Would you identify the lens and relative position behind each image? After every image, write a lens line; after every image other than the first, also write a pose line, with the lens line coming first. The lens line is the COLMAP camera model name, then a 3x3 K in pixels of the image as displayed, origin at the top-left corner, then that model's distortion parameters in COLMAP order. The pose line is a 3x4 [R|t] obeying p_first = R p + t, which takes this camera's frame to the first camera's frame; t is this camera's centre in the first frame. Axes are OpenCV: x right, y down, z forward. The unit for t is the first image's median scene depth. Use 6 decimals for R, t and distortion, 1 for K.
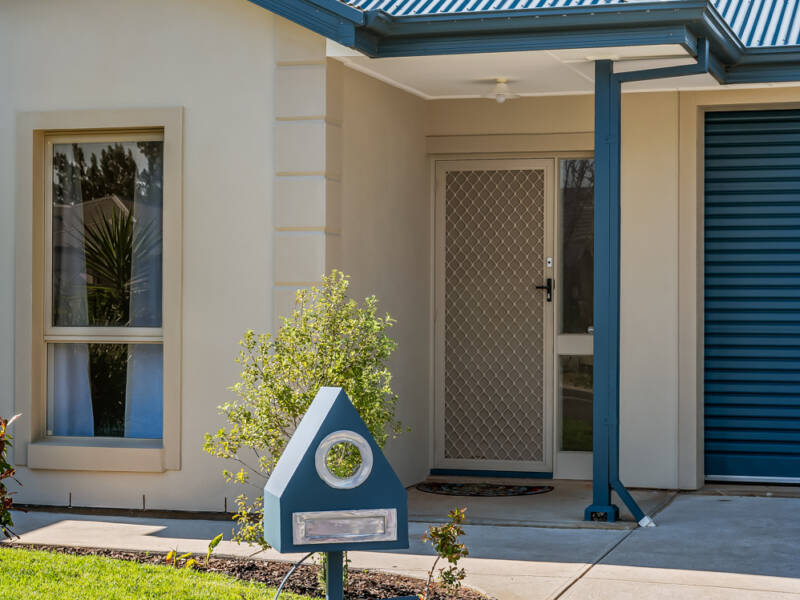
lens RADIAL K [[1730.2, 0, 402.6], [0, 1730.2, 301.0], [0, 0, 1]] dist [-0.138836, 0.000000]
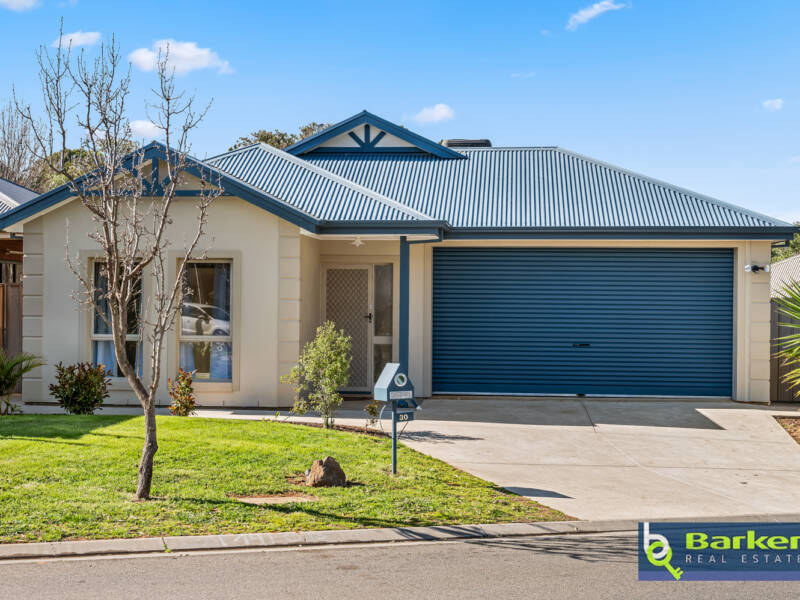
lens RADIAL K [[1145.8, 0, 397.2], [0, 1145.8, 301.8], [0, 0, 1]] dist [-0.001888, 0.000000]
pose [[0.979455, 0.000392, 0.201665, -0.231912], [-0.002351, 0.999952, 0.009471, -0.050233], [-0.201651, -0.009750, 0.979409, -0.688456]]
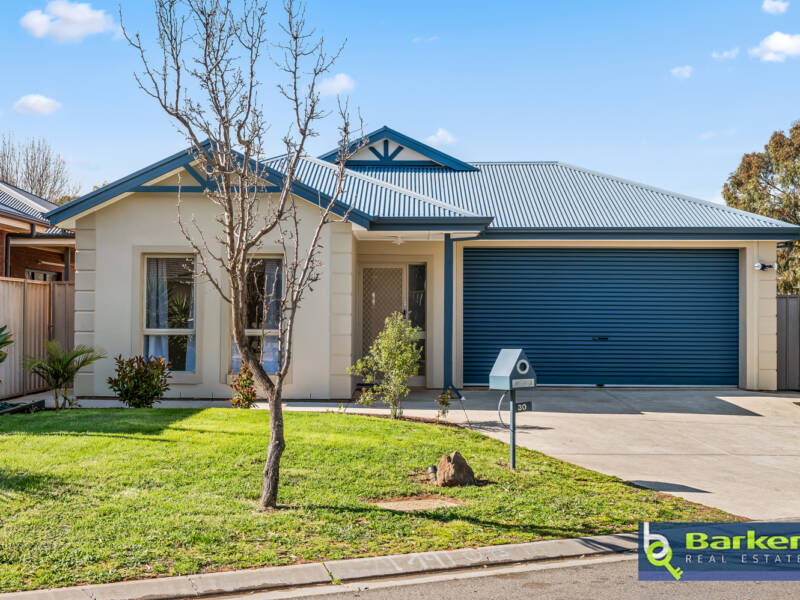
lens RADIAL K [[907.7, 0, 402.1], [0, 907.7, 299.4], [0, 0, 1]] dist [-0.005337, 0.000000]
pose [[0.962667, 0.002373, 0.270677, -0.325150], [0.000087, 0.999959, -0.009076, -0.017914], [-0.270688, 0.008761, 0.962627, -0.365706]]
